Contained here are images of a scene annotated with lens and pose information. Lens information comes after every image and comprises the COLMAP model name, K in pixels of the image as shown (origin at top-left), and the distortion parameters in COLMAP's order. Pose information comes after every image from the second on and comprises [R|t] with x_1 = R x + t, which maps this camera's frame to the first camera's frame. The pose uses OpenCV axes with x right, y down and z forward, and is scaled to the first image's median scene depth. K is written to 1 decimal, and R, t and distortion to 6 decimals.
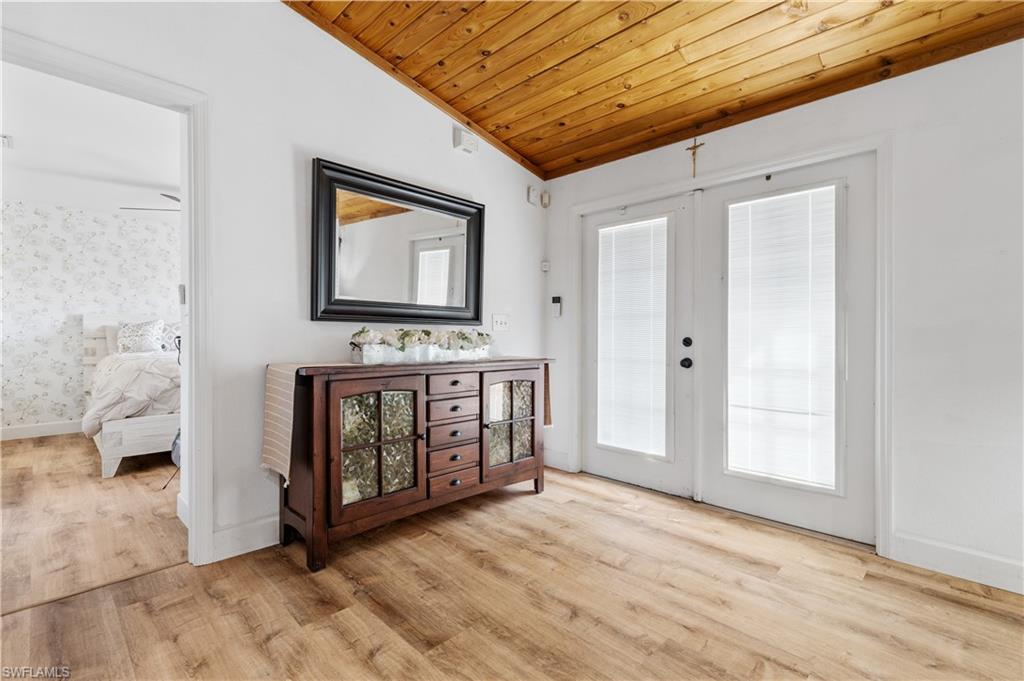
lens RADIAL K [[466.2, 0, 518.1], [0, 466.2, 337.0], [0, 0, 1]] dist [0.003426, -0.000142]
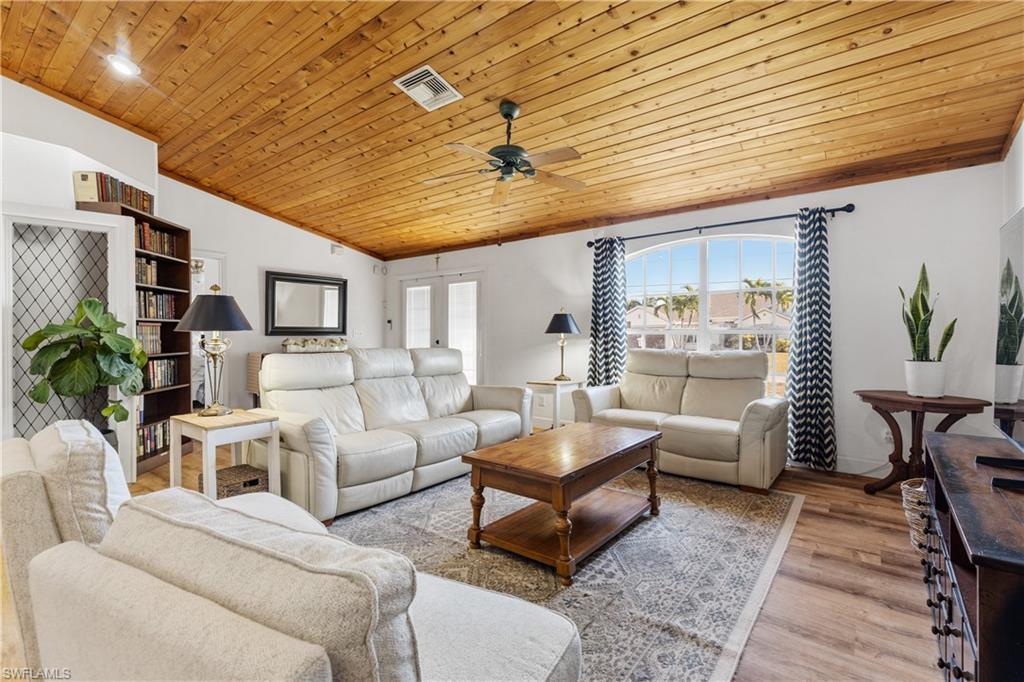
lens RADIAL K [[466.2, 0, 518.1], [0, 466.2, 337.5], [0, 0, 1]] dist [0.003426, -0.000142]
pose [[0.993230, -0.011301, 0.115611, 0.581971], [0.010721, 0.999927, 0.005636, -0.023584], [-0.115666, -0.004358, 0.993279, -1.558662]]
